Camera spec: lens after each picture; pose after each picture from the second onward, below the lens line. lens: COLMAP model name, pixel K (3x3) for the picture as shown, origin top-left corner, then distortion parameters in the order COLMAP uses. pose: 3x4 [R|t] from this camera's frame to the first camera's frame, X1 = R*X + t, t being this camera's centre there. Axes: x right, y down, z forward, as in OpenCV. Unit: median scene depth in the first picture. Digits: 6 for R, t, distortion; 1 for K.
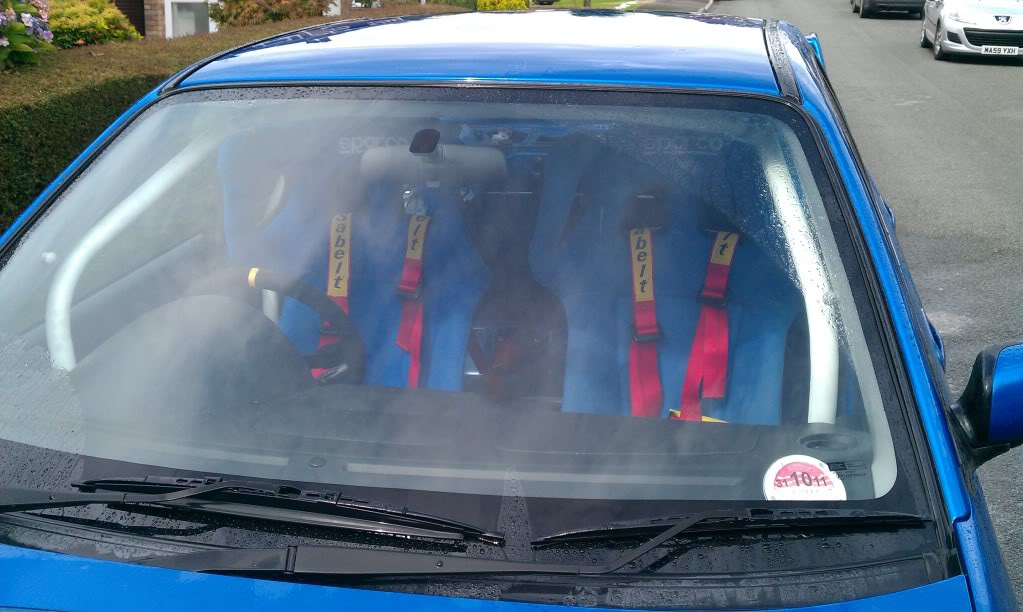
lens RADIAL K [[1051.3, 0, 511.5], [0, 1051.3, 306.0], [0, 0, 1]] dist [0.018801, -0.116027]
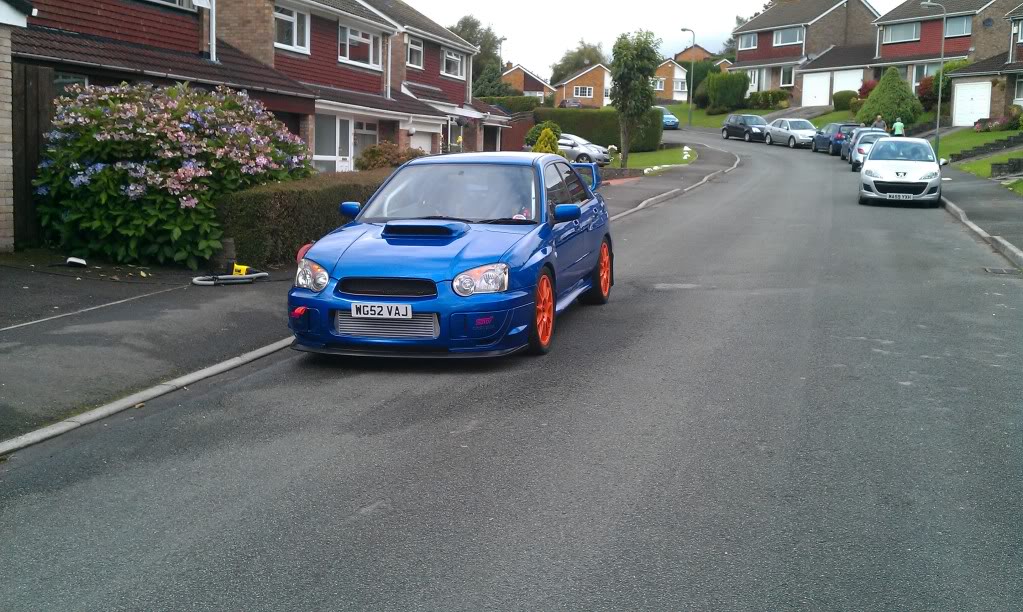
lens RADIAL K [[1031.8, 0, 584.6], [0, 1031.8, 305.2], [0, 0, 1]] dist [0.012139, -0.025224]
pose [[0.999911, 0.003281, 0.012906, 0.030203], [-0.001305, 0.988658, -0.150181, 0.105725], [-0.013253, 0.150151, 0.988574, -0.330747]]
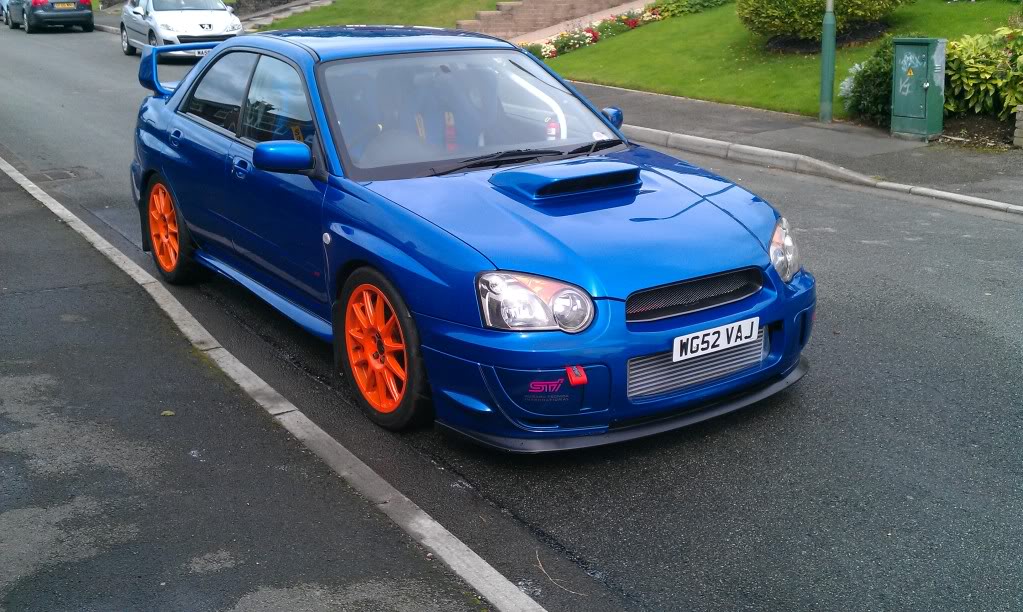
lens RADIAL K [[1051.3, 0, 511.5], [0, 1051.3, 306.0], [0, 0, 1]] dist [0.018801, -0.116027]
pose [[0.701435, -0.215861, 0.679259, -0.189199], [0.222866, 0.971672, 0.078644, 0.027225], [-0.676993, 0.096220, 0.729672, -0.112594]]
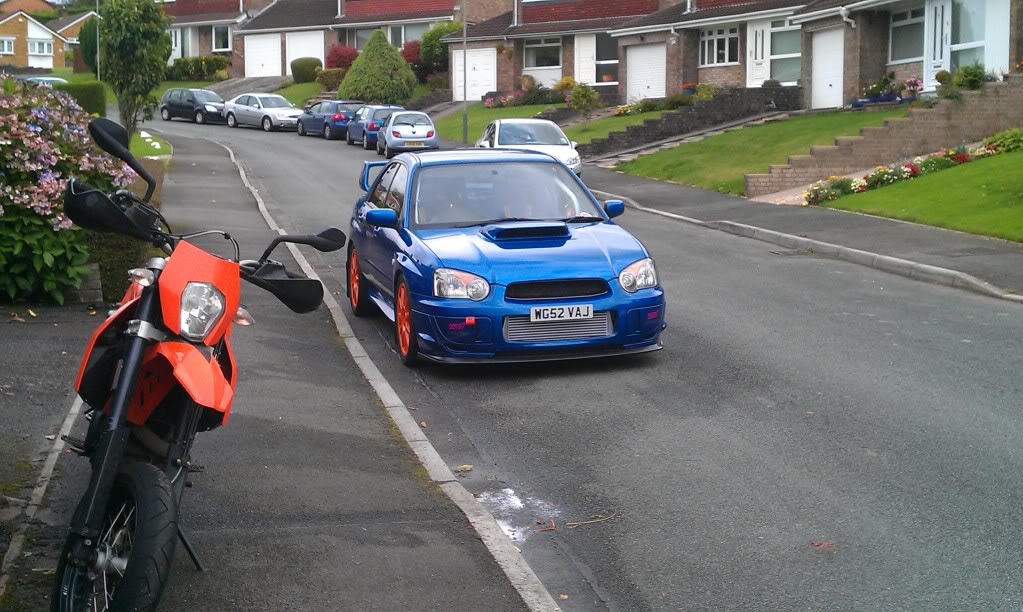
lens RADIAL K [[1345.7, 0, 525.7], [0, 1345.7, 305.3], [0, 0, 1]] dist [0.010405, -0.056376]
pose [[0.906265, -0.070702, 0.416755, -0.227367], [0.141533, 0.979760, -0.141559, 0.115536], [-0.398311, 0.187275, 0.897929, -0.389908]]
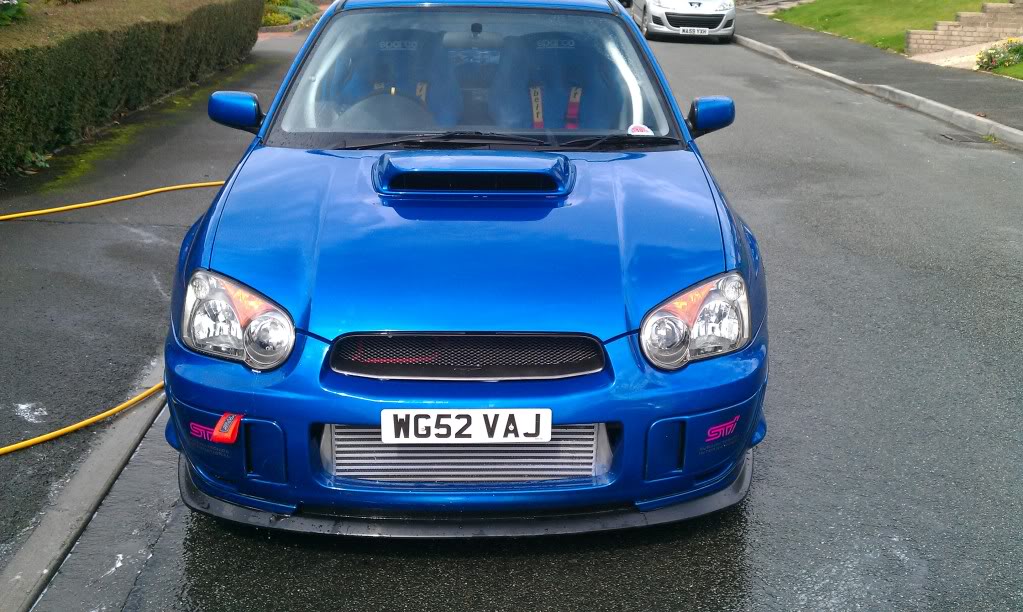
lens RADIAL K [[1051.3, 0, 511.5], [0, 1051.3, 306.0], [0, 0, 1]] dist [0.018801, -0.116027]
pose [[0.966728, -0.057330, 0.249299, -0.058113], [0.054771, 0.998351, 0.017193, 0.040145], [-0.249874, -0.002967, 0.968274, -0.123169]]
